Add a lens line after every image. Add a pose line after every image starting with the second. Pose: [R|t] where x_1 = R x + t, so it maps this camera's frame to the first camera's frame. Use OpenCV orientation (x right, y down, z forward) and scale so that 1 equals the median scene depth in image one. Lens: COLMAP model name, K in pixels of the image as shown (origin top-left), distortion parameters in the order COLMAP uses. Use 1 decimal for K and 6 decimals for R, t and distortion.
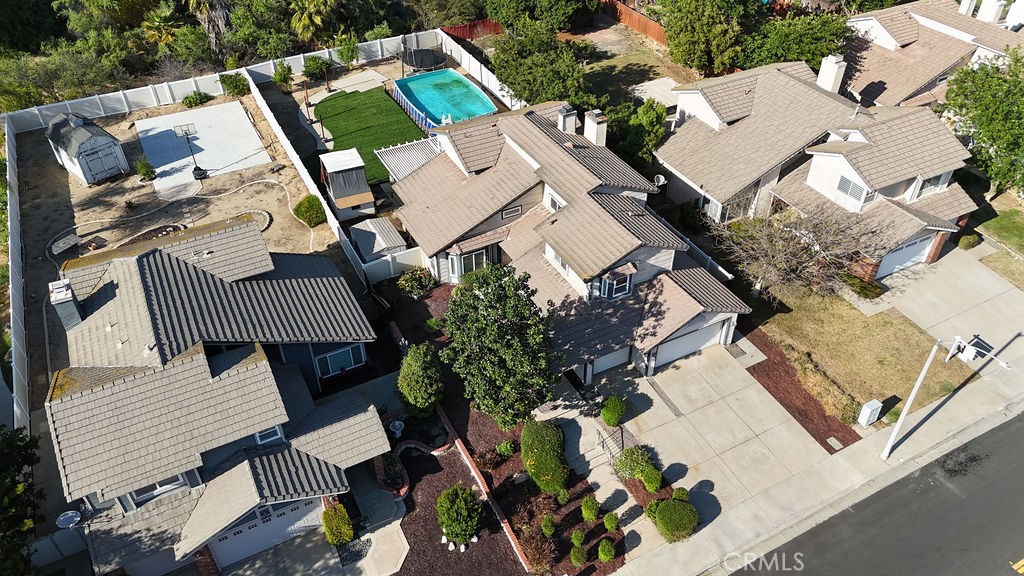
lens RADIAL K [[749.2, 0, 513.1], [0, 749.2, 287.9], [0, 0, 1]] dist [0.091166, -0.092767]
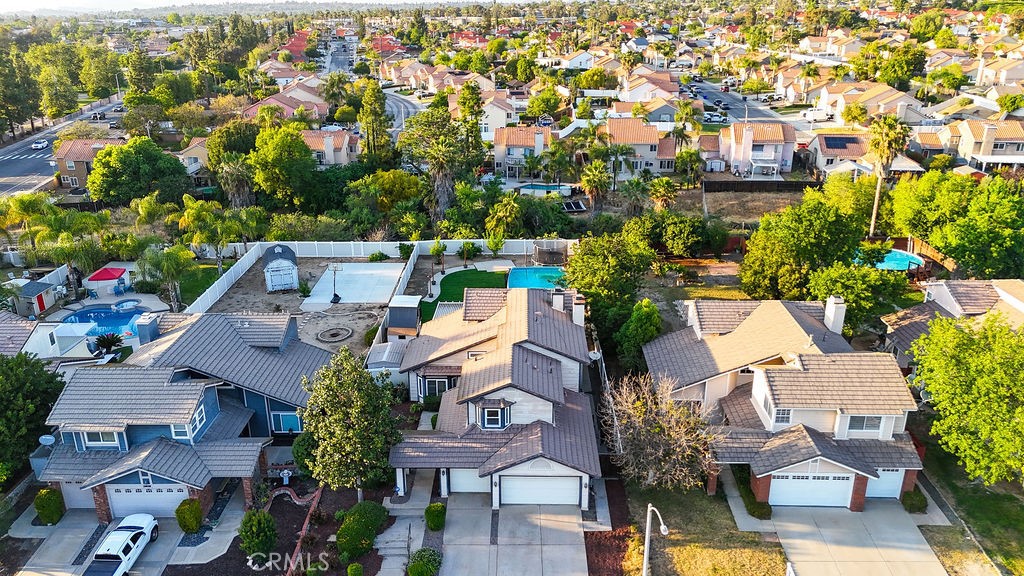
lens RADIAL K [[753.0, 0, 512.0], [0, 753.0, 288.0], [0, 0, 1]] dist [0.085205, -0.085048]
pose [[0.876616, 0.174752, -0.448337, 0.653196], [-0.306360, 0.921175, -0.239959, 0.081492], [0.371063, 0.347704, 0.861054, -0.061600]]
